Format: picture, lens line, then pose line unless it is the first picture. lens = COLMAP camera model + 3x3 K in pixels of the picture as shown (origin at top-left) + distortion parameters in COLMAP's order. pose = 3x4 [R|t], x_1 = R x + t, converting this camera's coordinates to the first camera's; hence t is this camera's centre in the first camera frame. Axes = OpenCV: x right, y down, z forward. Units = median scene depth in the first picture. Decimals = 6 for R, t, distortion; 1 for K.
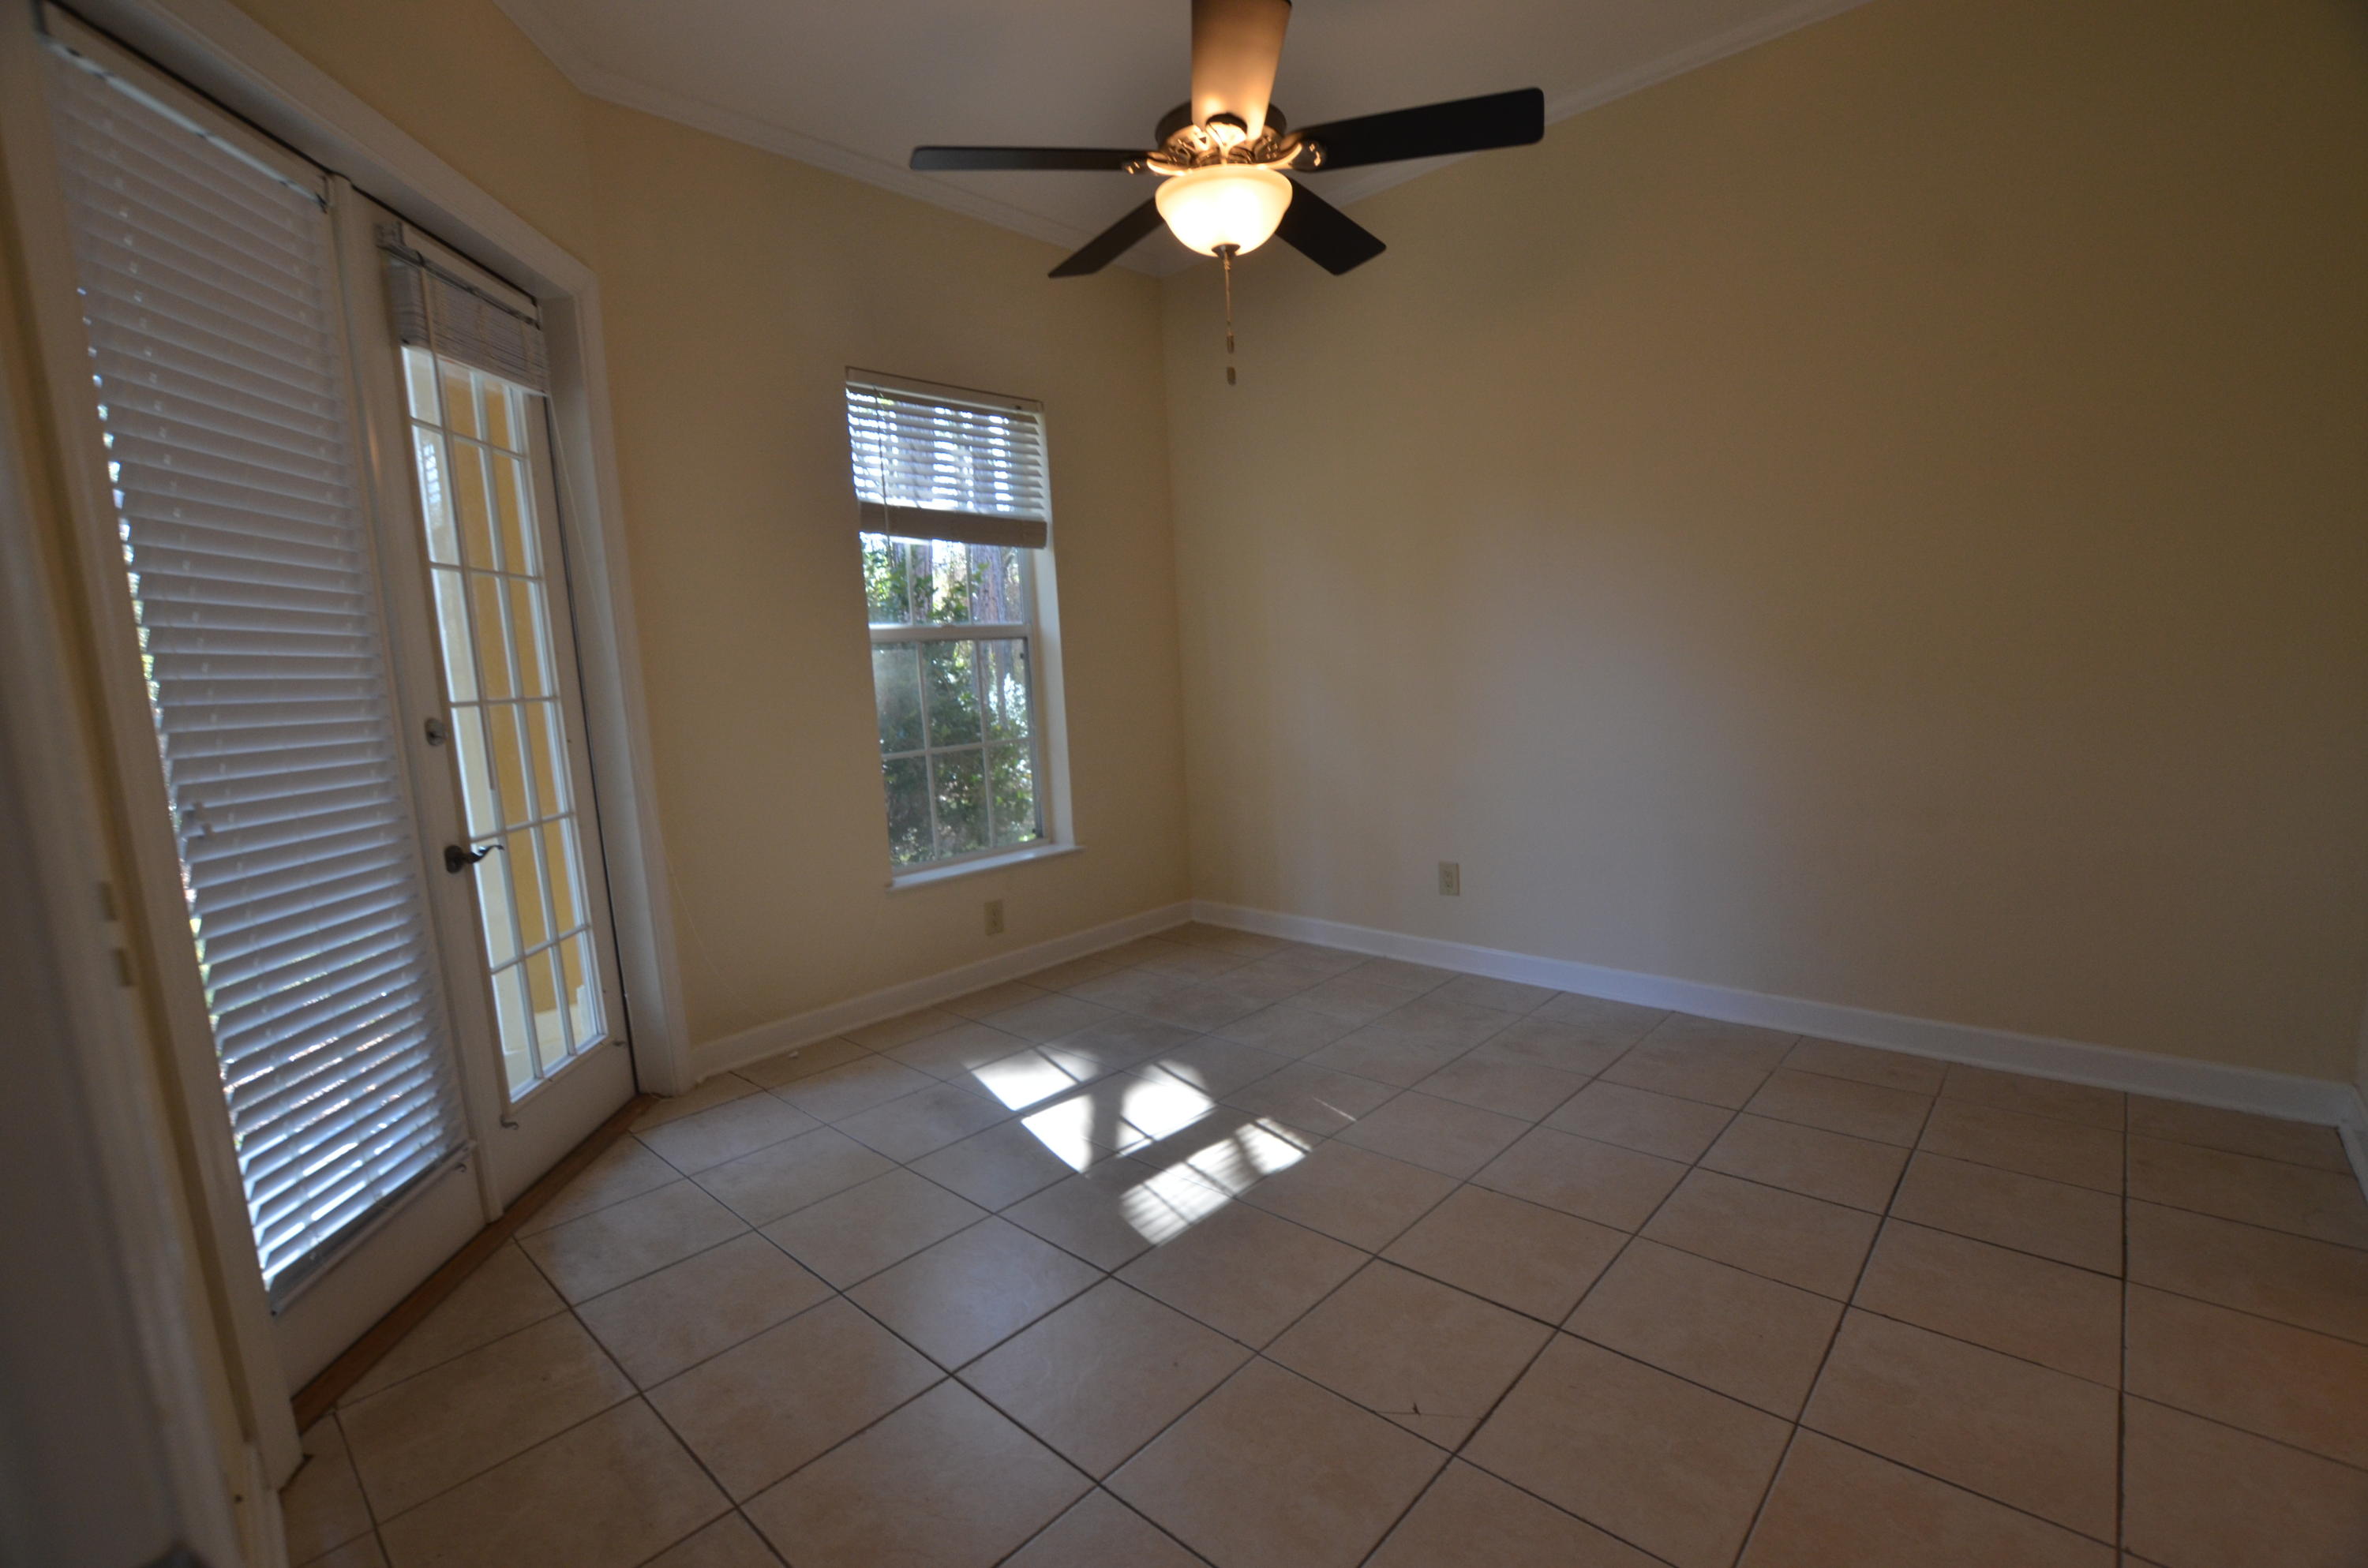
lens RADIAL K [[1036.5, 0, 1186.2], [0, 1036.5, 806.7], [0, 0, 1]] dist [-0.029612, 0.001140]
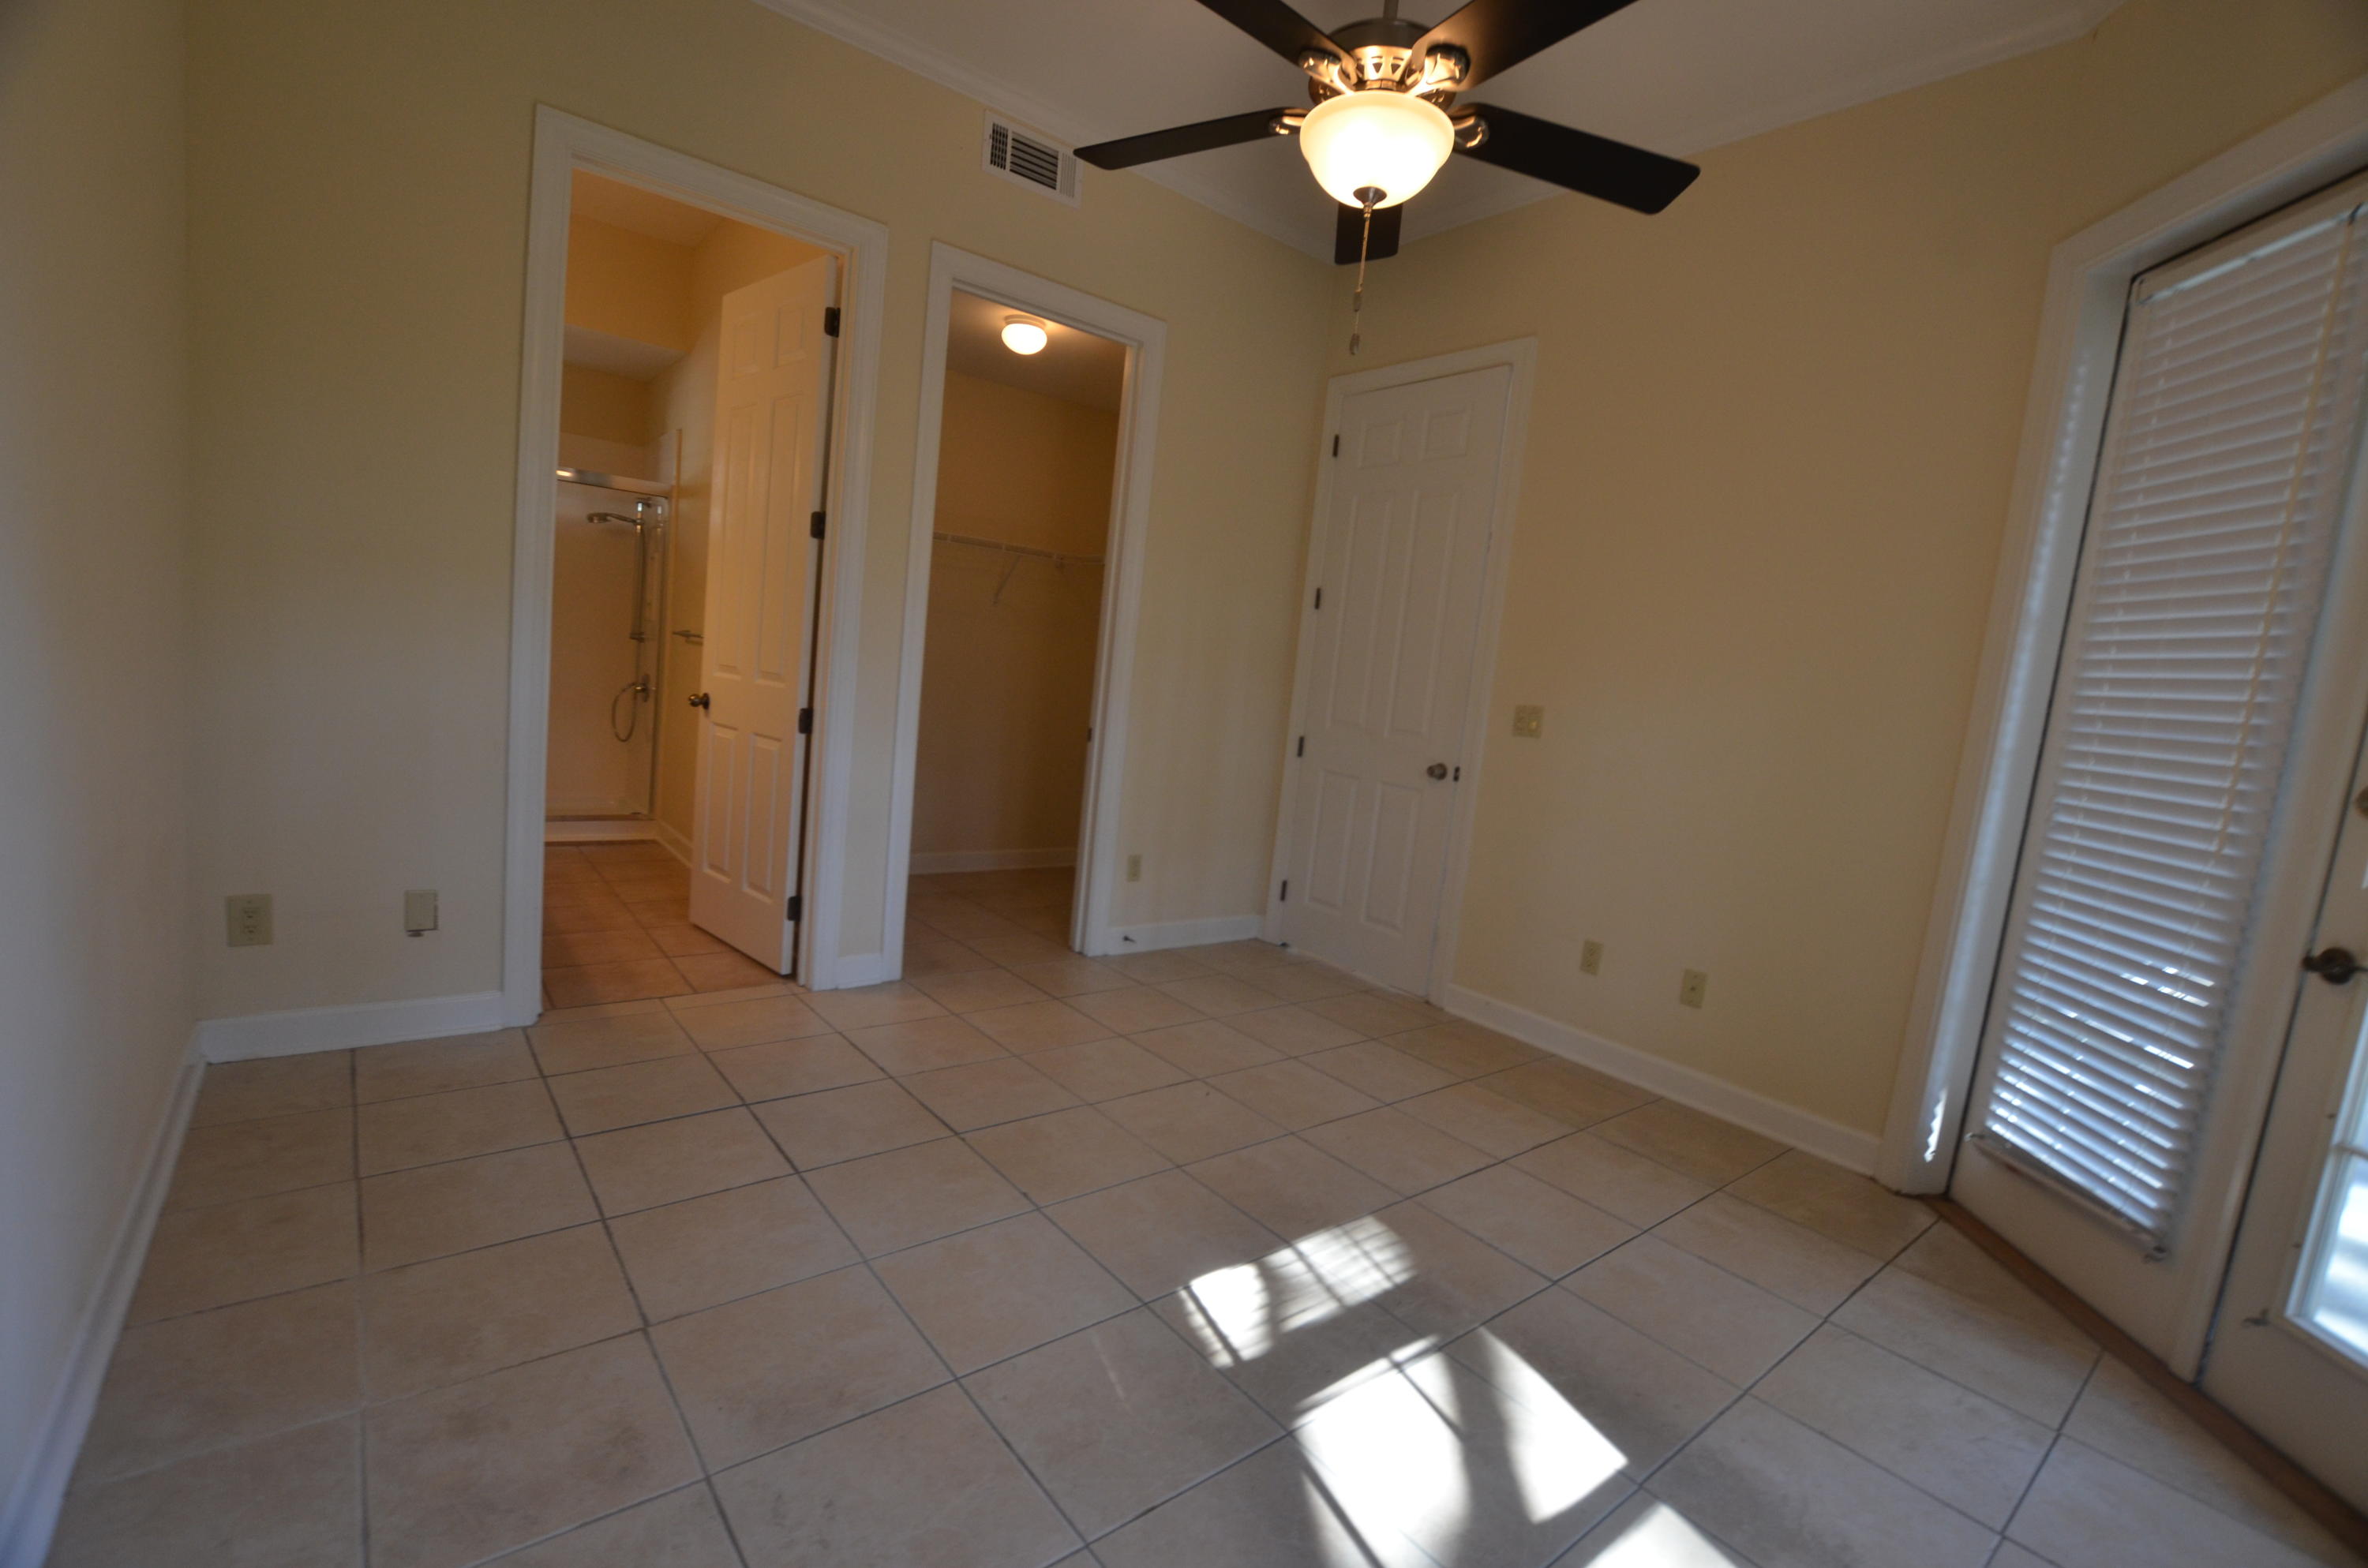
lens RADIAL K [[1036.5, 0, 1186.2], [0, 1036.5, 806.7], [0, 0, 1]] dist [-0.029612, 0.001140]
pose [[-0.988919, -0.063329, 0.134273, 0.036472], [-0.027537, 0.967004, 0.253269, -0.212202], [-0.145881, 0.246765, -0.958032, 1.679079]]
